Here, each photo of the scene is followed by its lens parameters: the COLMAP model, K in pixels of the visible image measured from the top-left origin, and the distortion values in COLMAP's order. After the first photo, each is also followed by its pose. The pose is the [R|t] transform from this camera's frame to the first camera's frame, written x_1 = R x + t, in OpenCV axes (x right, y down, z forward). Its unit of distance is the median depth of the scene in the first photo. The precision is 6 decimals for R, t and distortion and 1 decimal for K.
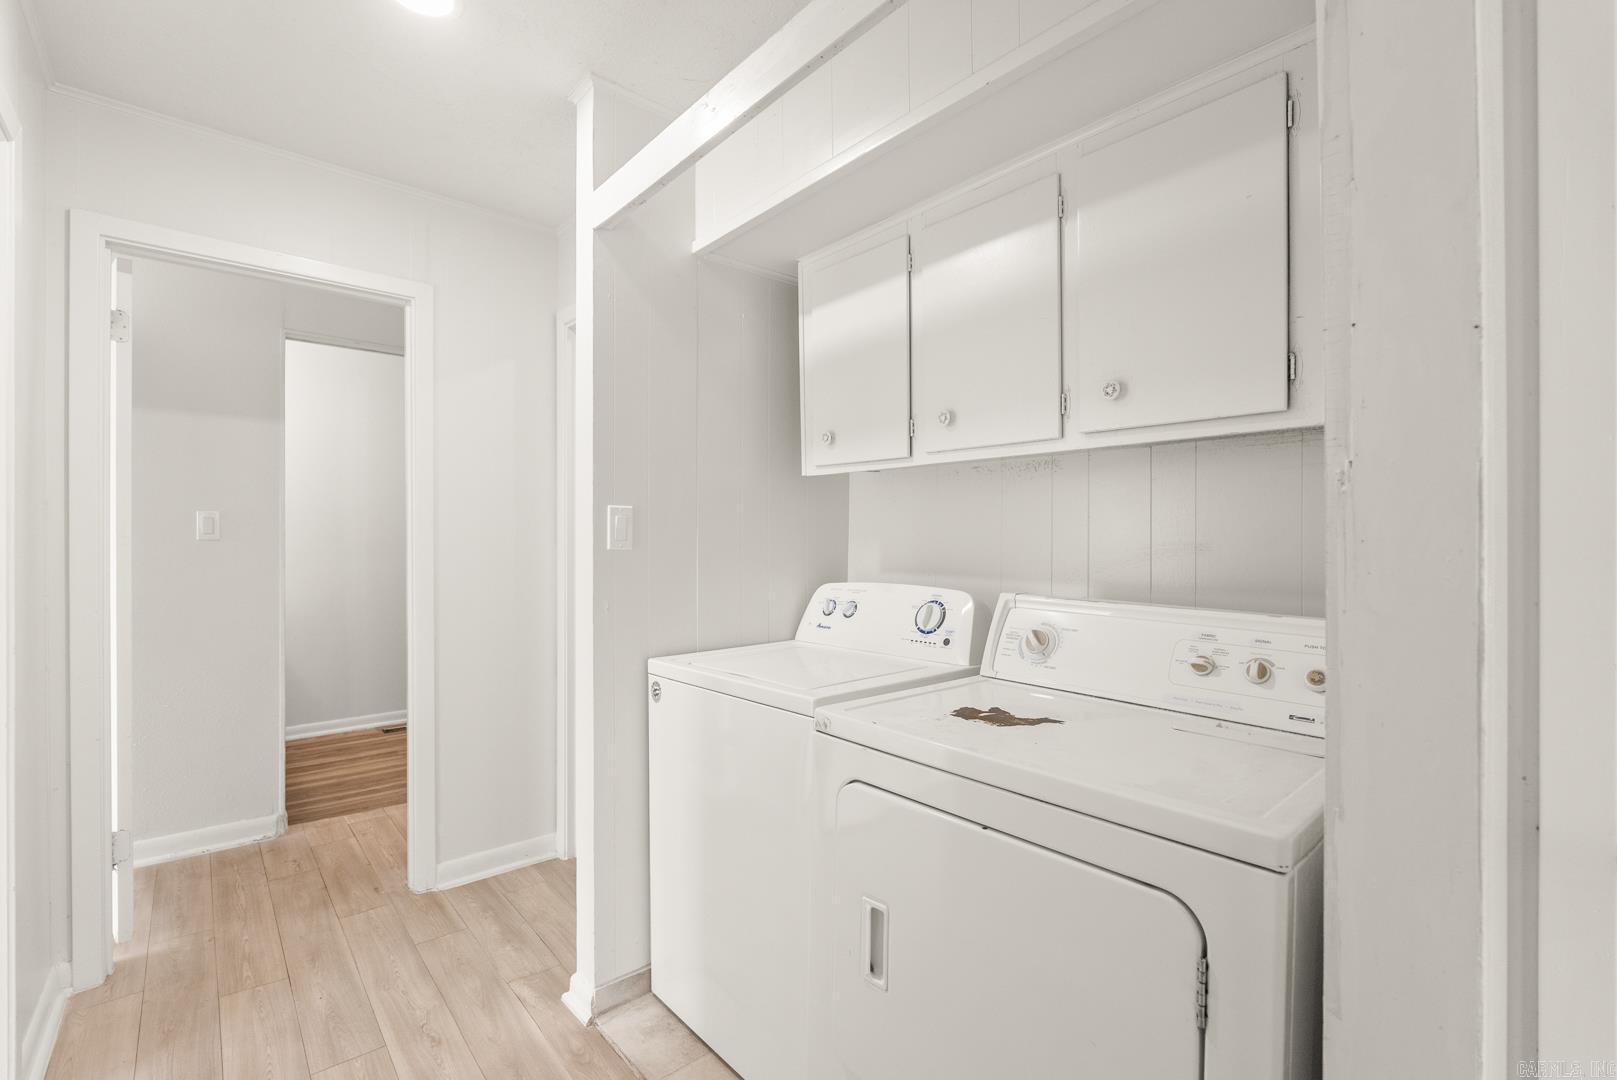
lens RADIAL K [[721.1, 0, 811.3], [0, 721.1, 534.0], [0, 0, 1]] dist [0.003041, 0.000180]
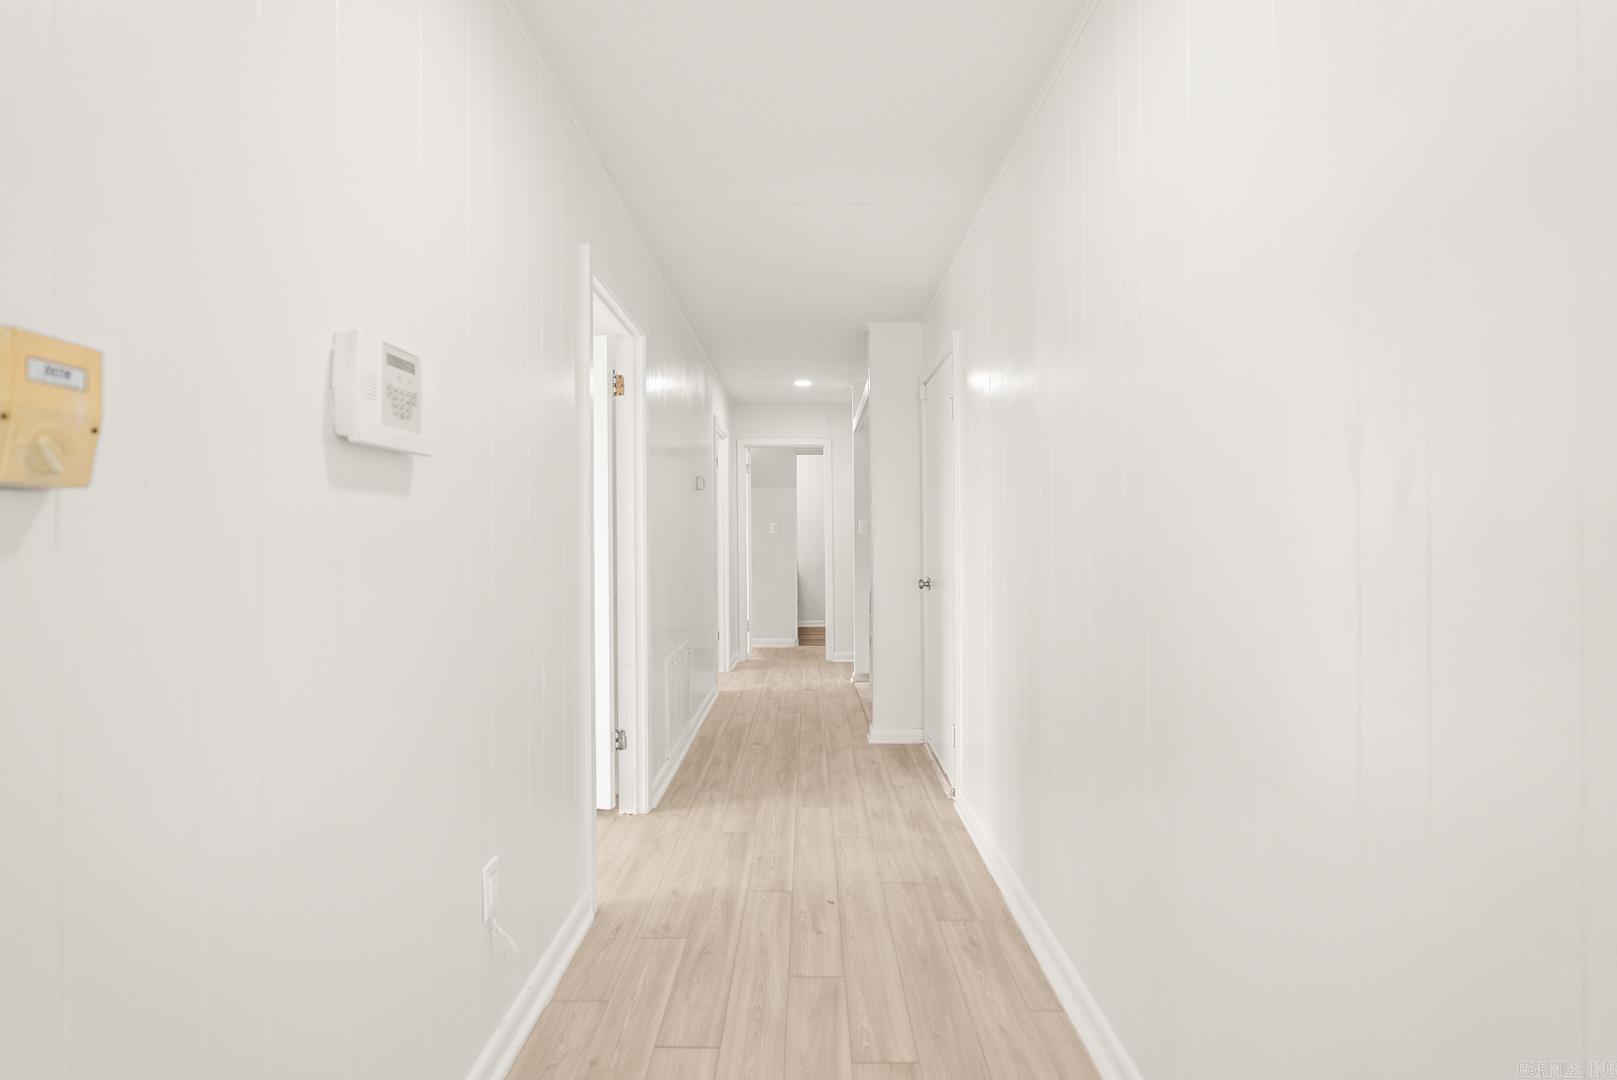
lens RADIAL K [[721.1, 0, 808.3], [0, 721.1, 540.6], [0, 0, 1]] dist [0.003041, 0.000180]
pose [[0.757768, -0.001826, -0.652522, 1.418216], [0.005027, 0.999983, 0.003039, 0.037524], [0.652505, -0.005584, 0.757764, -1.335806]]
